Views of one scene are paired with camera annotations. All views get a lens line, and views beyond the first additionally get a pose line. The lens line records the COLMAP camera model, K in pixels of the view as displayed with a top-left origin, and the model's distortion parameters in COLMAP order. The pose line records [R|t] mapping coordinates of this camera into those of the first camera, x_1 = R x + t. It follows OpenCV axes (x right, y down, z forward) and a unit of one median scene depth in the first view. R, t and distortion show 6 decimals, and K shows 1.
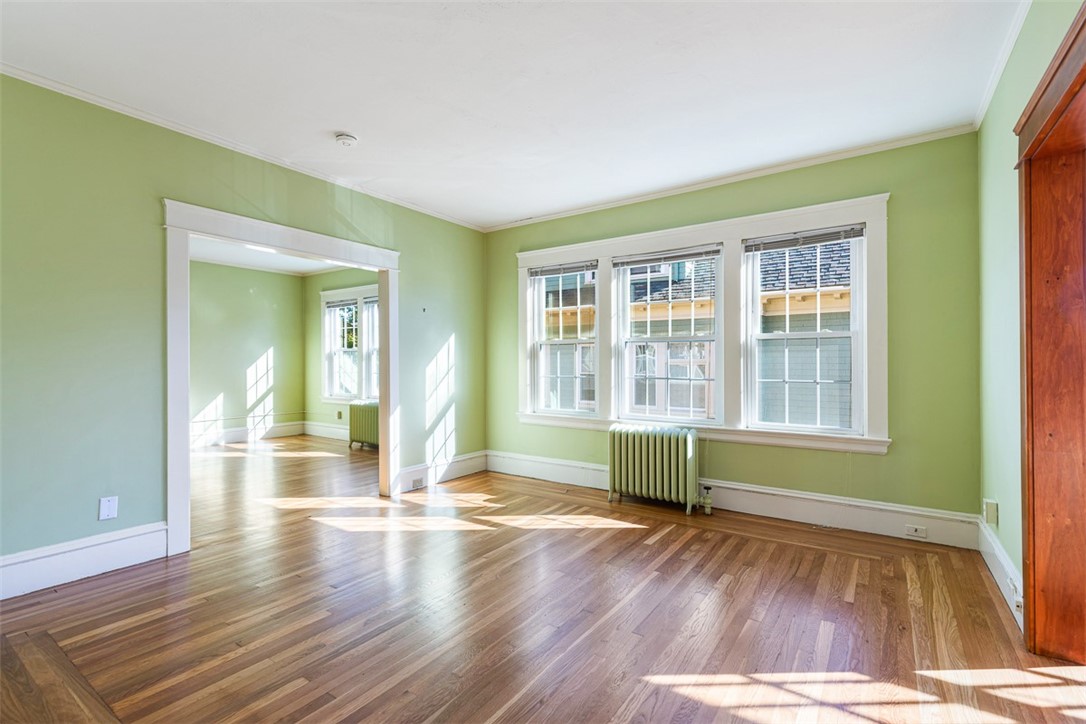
lens RADIAL K [[492.6, 0, 540.1], [0, 492.6, 353.3], [0, 0, 1]] dist [0.011150, -0.002700]
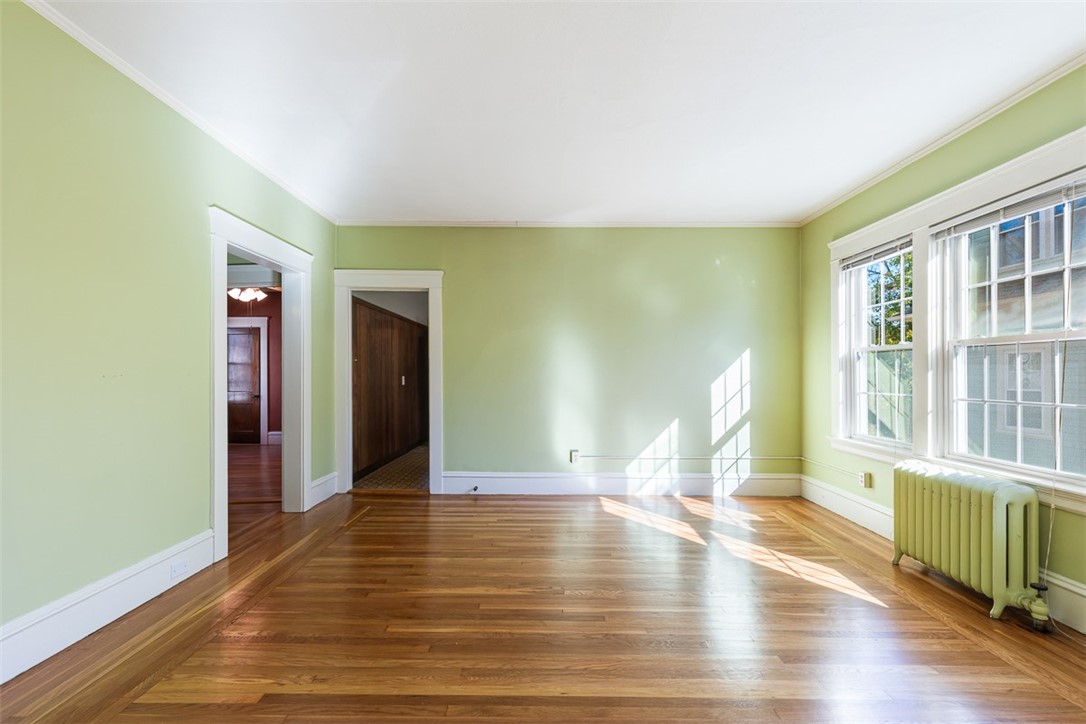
lens RADIAL K [[492.6, 0, 536.5], [0, 492.6, 376.3], [0, 0, 1]] dist [0.011150, -0.002700]
pose [[0.553376, 0.008317, -0.832890, 0.472189], [0.010777, 0.999795, 0.017143, 0.001283], [0.832862, -0.018463, 0.553172, 0.155155]]
